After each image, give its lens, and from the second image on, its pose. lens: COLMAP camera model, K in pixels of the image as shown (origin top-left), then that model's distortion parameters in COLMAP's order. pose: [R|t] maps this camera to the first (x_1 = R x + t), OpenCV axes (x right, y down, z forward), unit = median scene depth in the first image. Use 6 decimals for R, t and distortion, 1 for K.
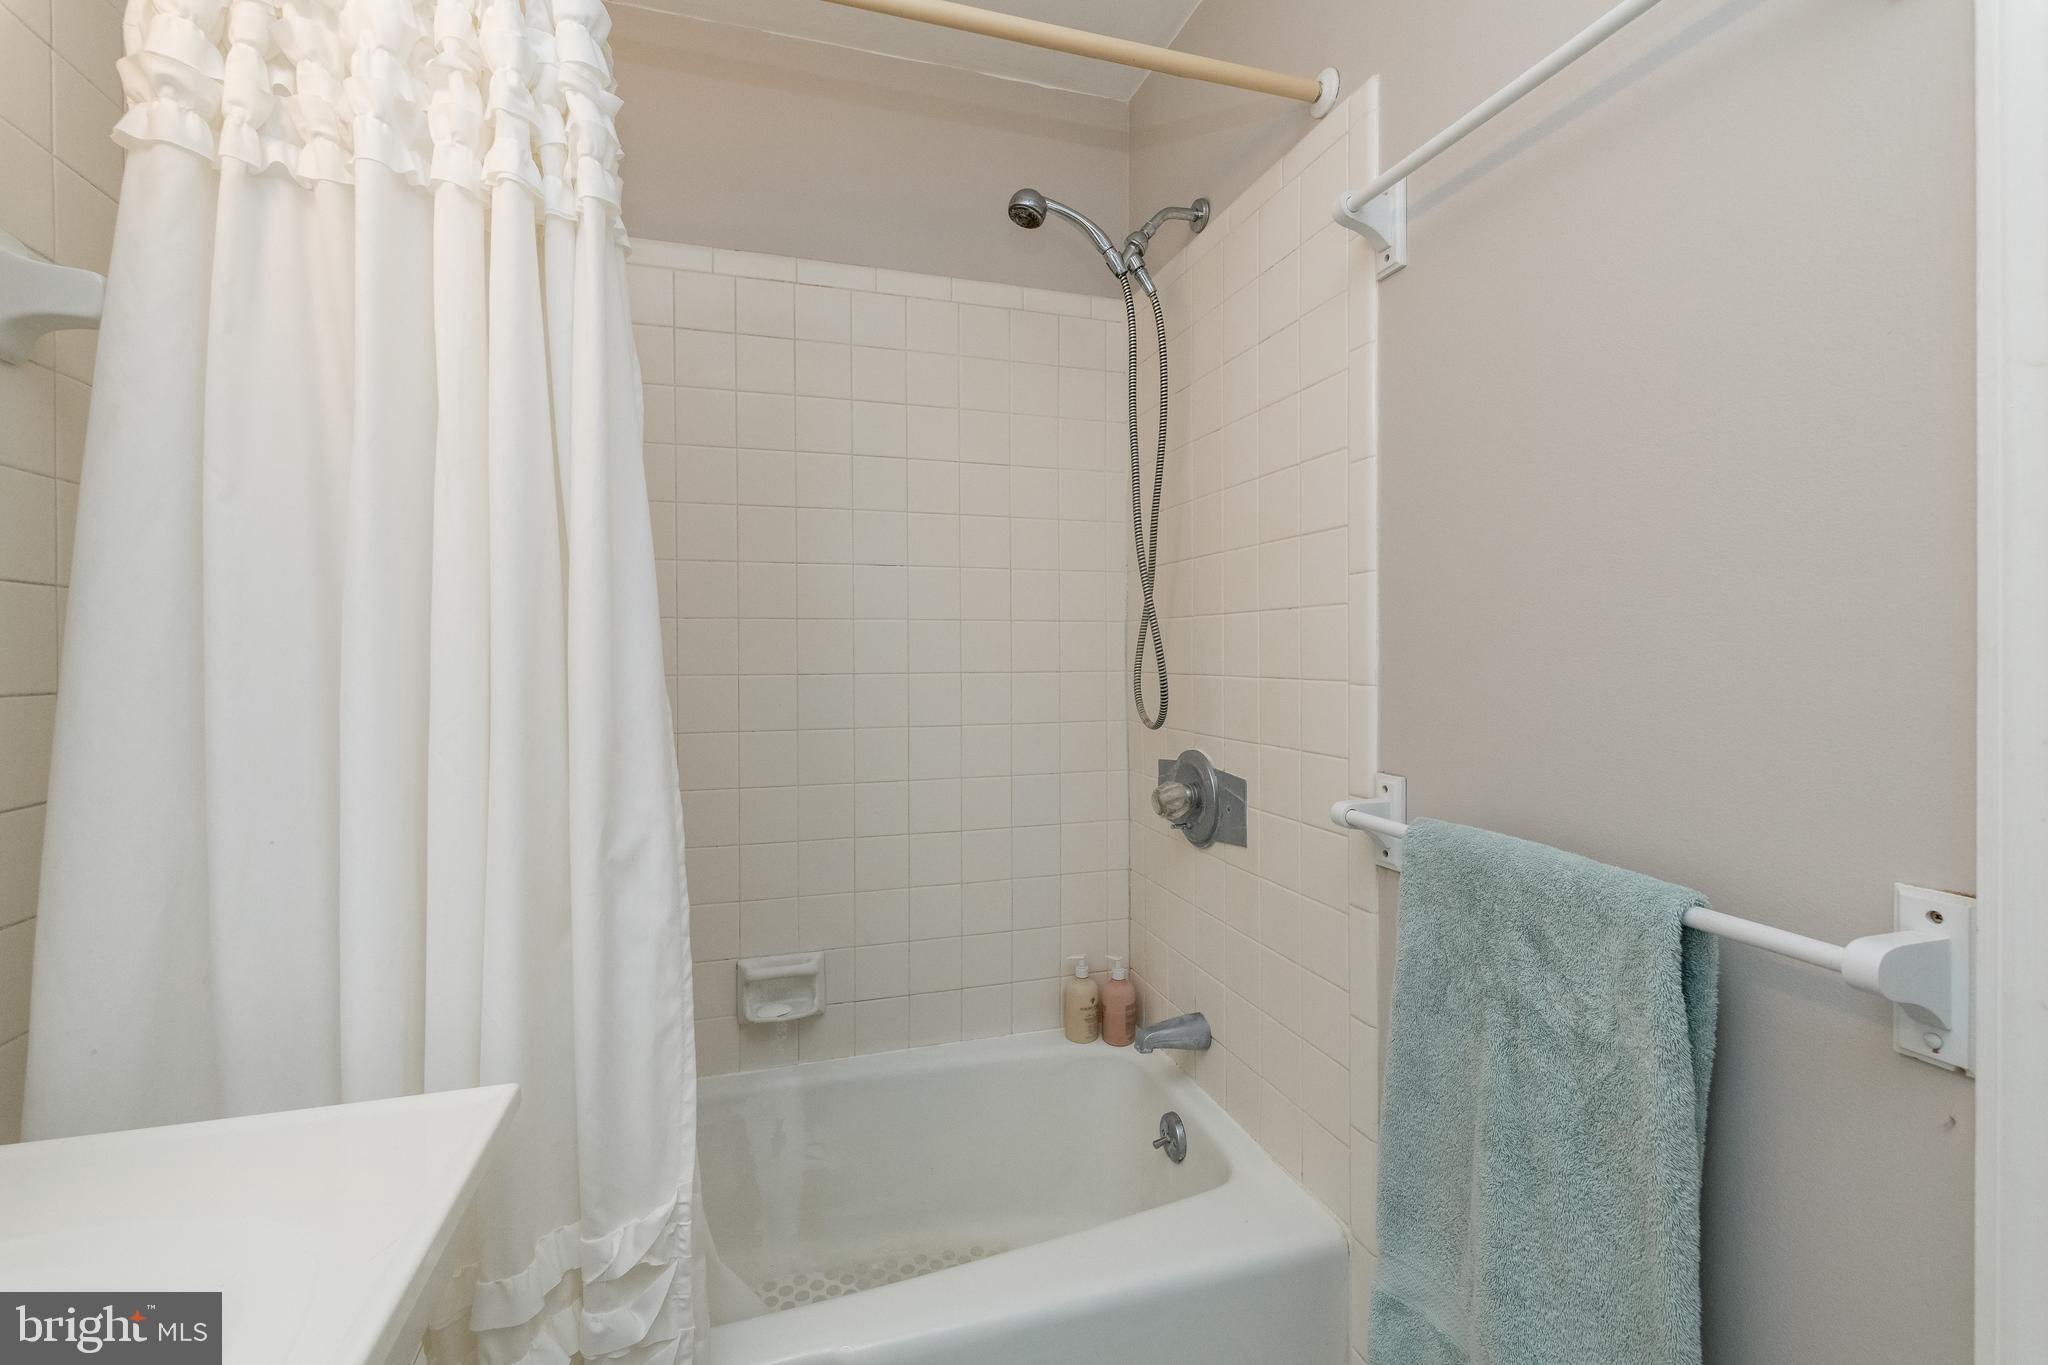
lens RADIAL K [[882.5, 0, 1033.6], [0, 882.5, 642.6], [0, 0, 1]] dist [0.014267, -0.005984]
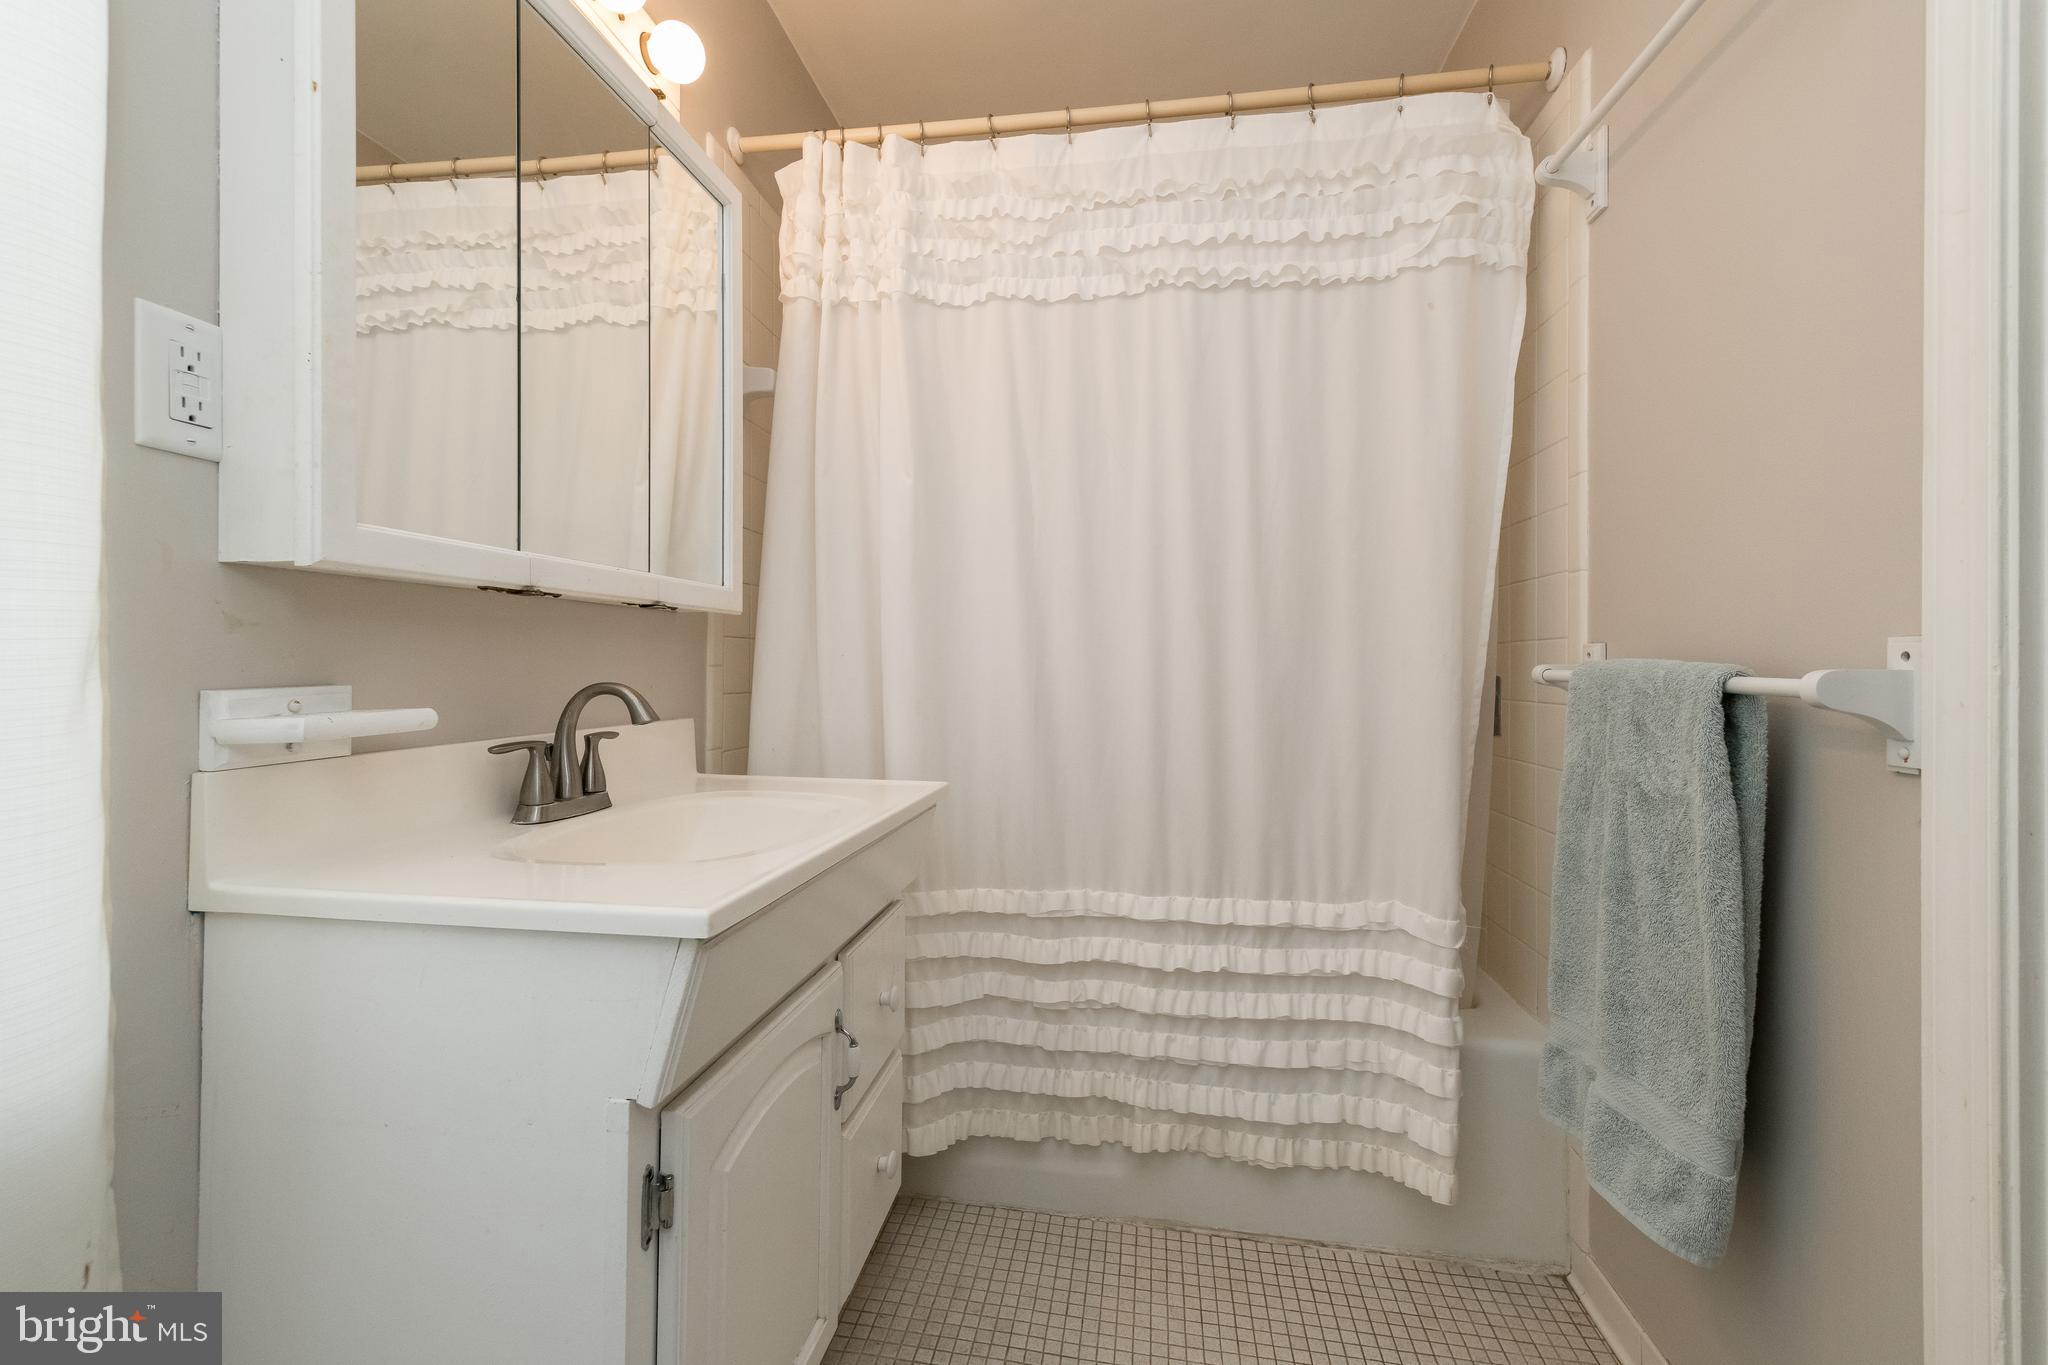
lens RADIAL K [[882.5, 0, 1021.4], [0, 882.5, 668.5], [0, 0, 1]] dist [0.014267, -0.005984]
pose [[0.897294, 0.005461, -0.441400, 0.335399], [-0.004537, 0.999985, 0.003149, 0.251587], [0.441410, -0.000823, 0.897305, -0.541150]]
